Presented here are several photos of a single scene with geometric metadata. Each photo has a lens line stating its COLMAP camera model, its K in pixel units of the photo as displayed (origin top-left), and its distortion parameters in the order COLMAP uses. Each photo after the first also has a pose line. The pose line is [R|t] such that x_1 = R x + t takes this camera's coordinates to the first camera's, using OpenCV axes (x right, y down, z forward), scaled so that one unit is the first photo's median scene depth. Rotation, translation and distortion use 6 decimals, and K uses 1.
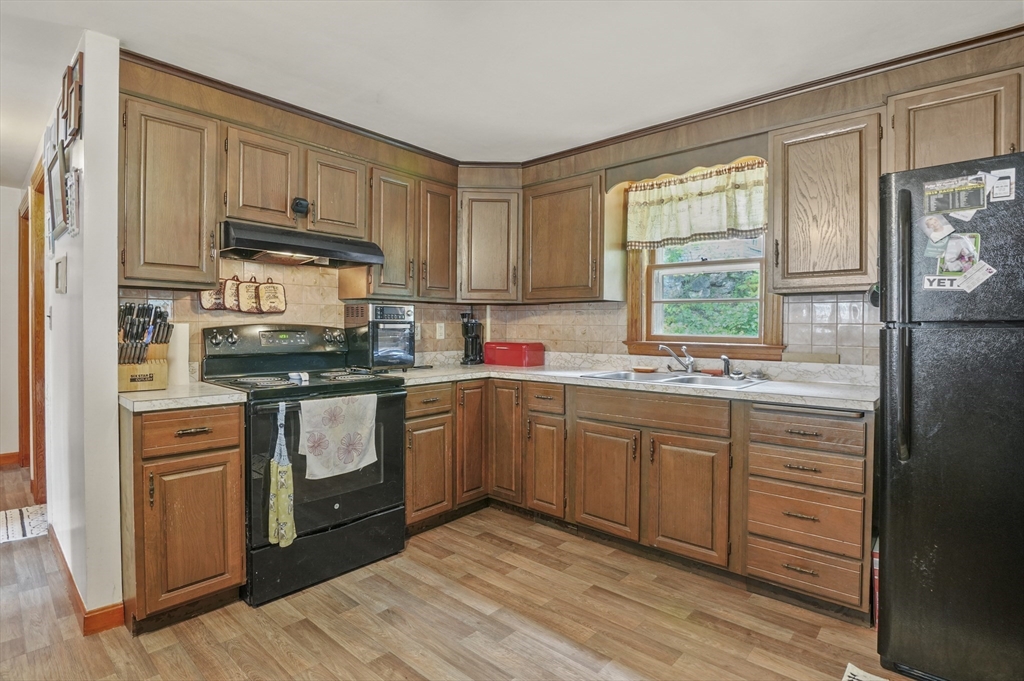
lens RADIAL K [[507.9, 0, 507.1], [0, 507.9, 333.5], [0, 0, 1]] dist [-0.017756, -0.000411]
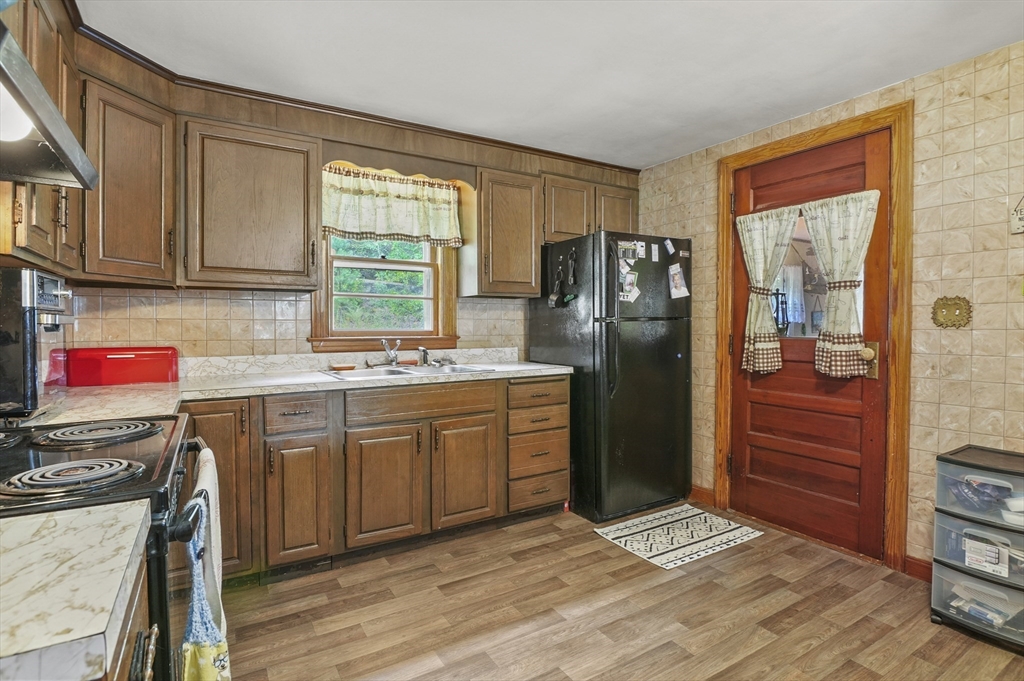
lens RADIAL K [[507.9, 0, 507.1], [0, 507.9, 333.5], [0, 0, 1]] dist [-0.017756, -0.000411]
pose [[0.292238, -0.021908, 0.956095, -0.633655], [0.015942, 0.999710, 0.018034, -0.003854], [-0.956213, 0.009972, 0.292502, 0.521604]]
